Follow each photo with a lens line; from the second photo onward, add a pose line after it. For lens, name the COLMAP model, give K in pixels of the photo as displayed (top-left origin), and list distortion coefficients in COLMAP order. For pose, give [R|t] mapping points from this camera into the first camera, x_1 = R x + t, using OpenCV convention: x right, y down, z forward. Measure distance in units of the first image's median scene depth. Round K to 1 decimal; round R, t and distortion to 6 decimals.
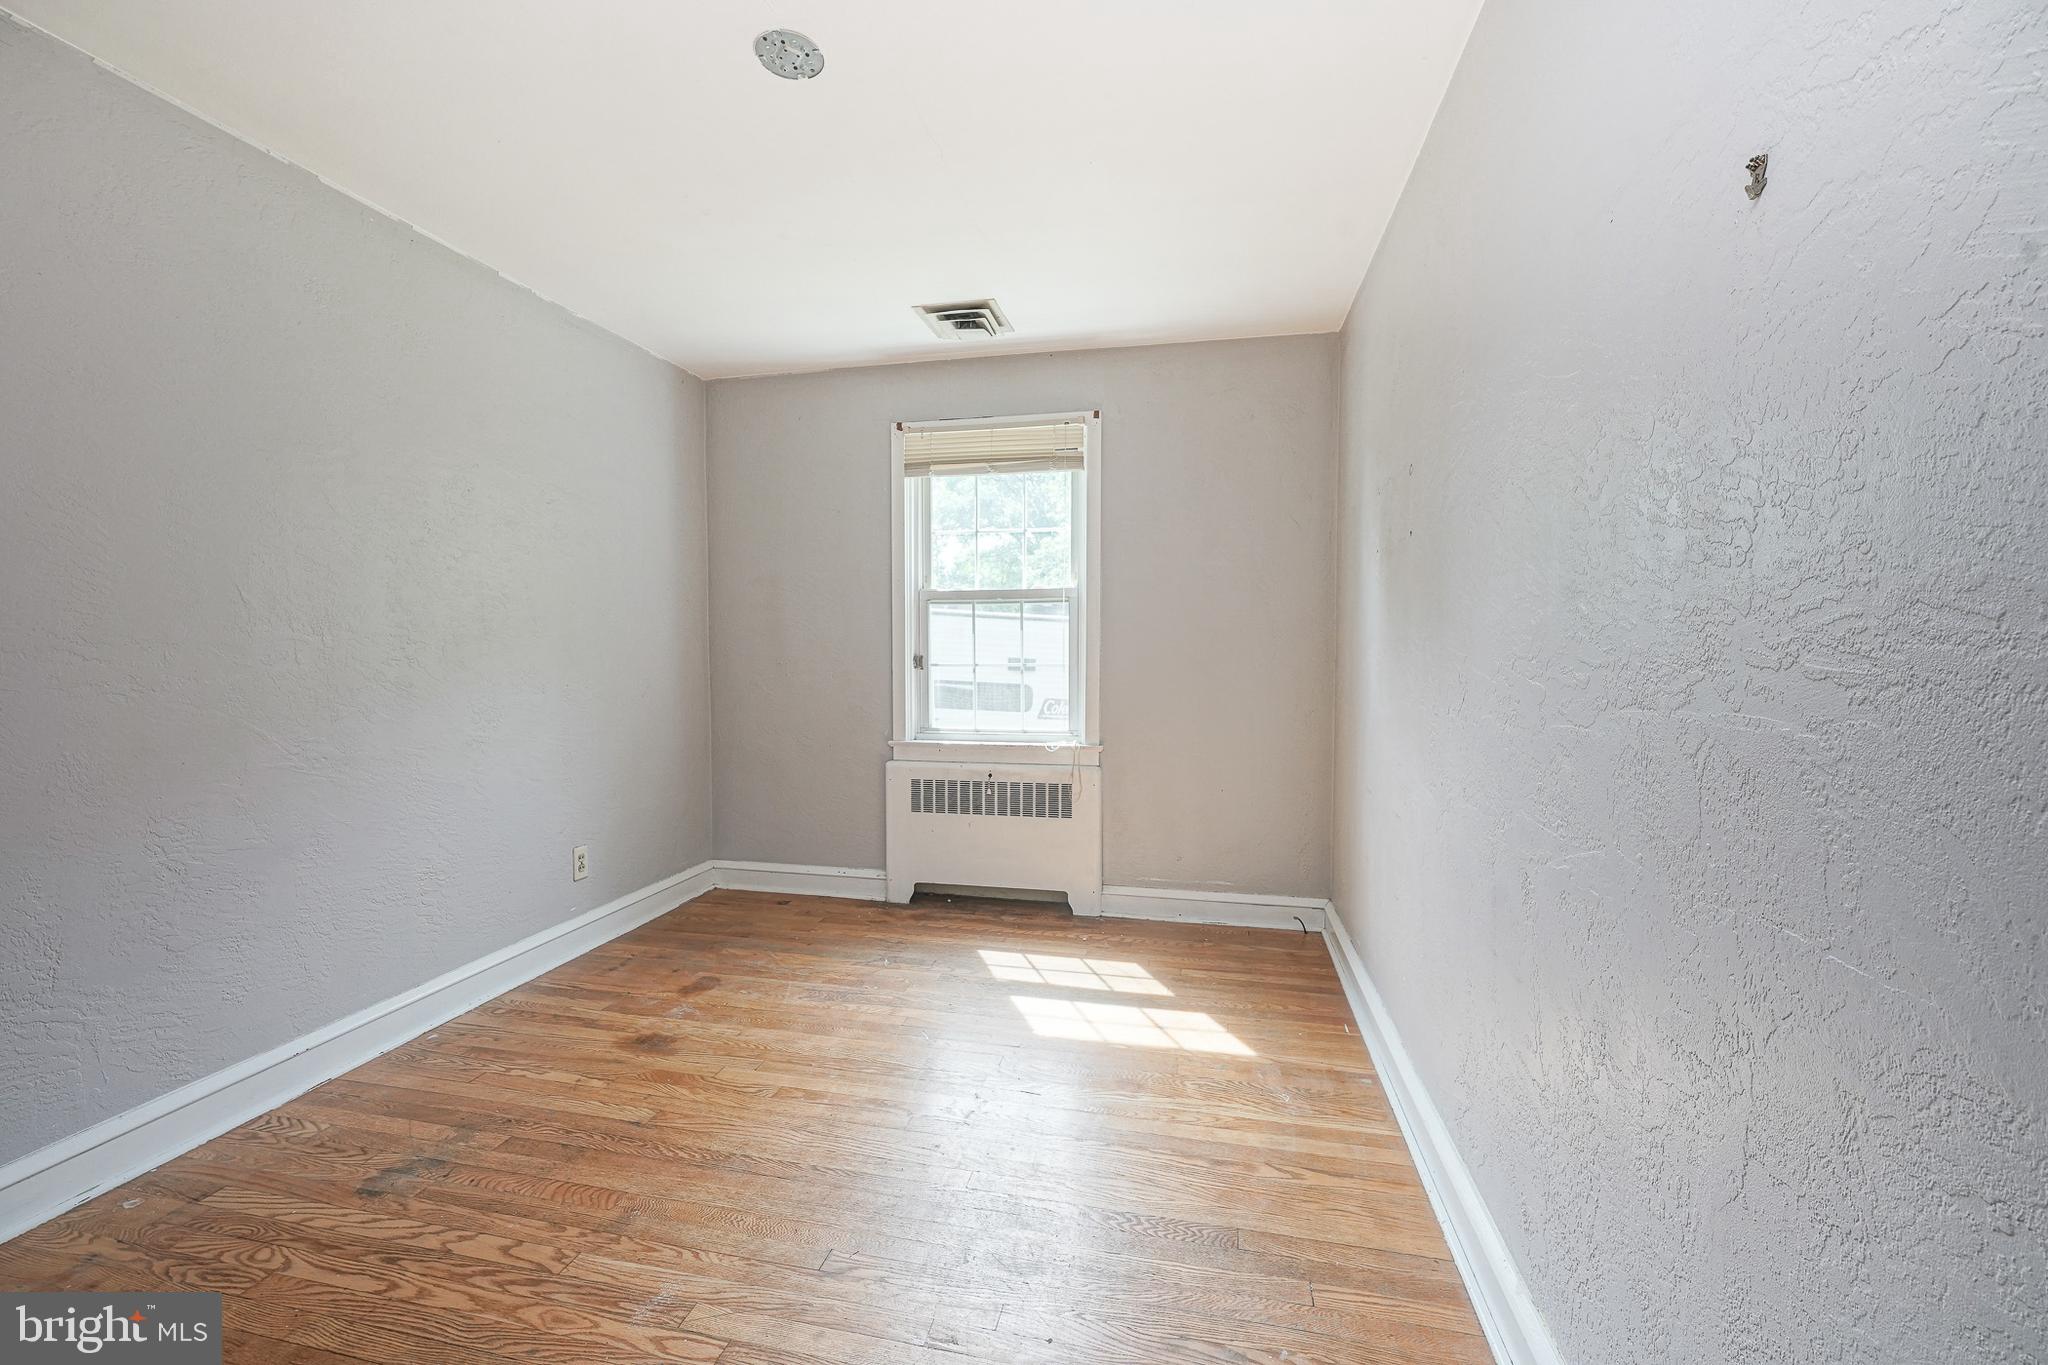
lens RADIAL K [[837.6, 0, 1033.2], [0, 837.6, 686.1], [0, 0, 1]] dist [-0.000458, 0.000109]
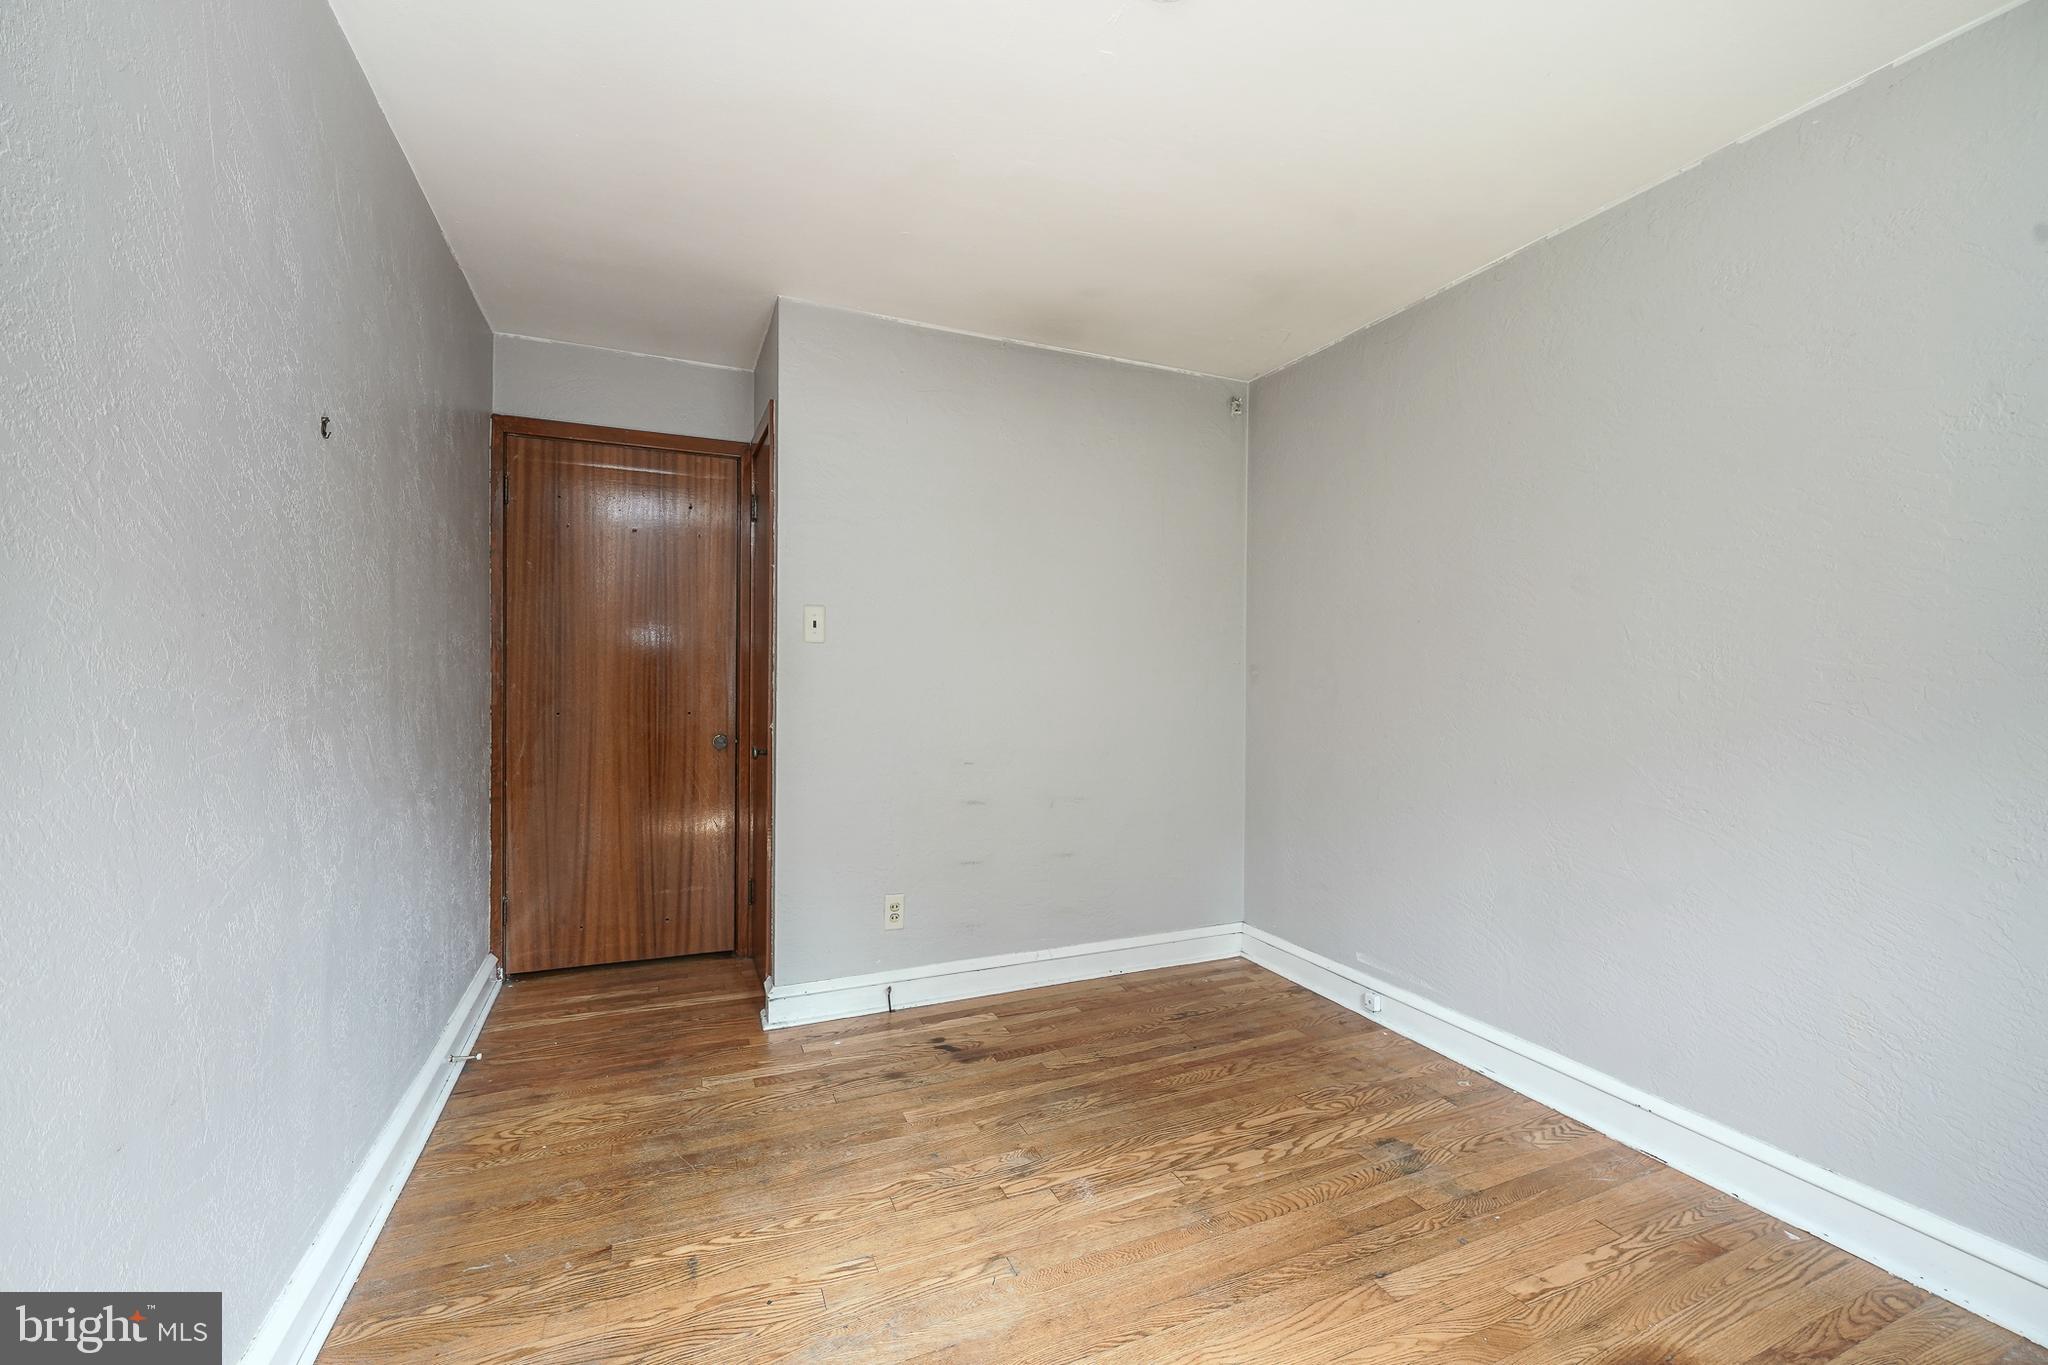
lens RADIAL K [[837.6, 0, 1033.2], [0, 837.6, 686.1], [0, 0, 1]] dist [-0.000458, 0.000109]
pose [[-0.817515, 0.004775, -0.575888, 0.291581], [-0.030403, 0.998213, 0.051435, -0.085640], [0.575104, 0.059558, -0.815909, 1.605147]]
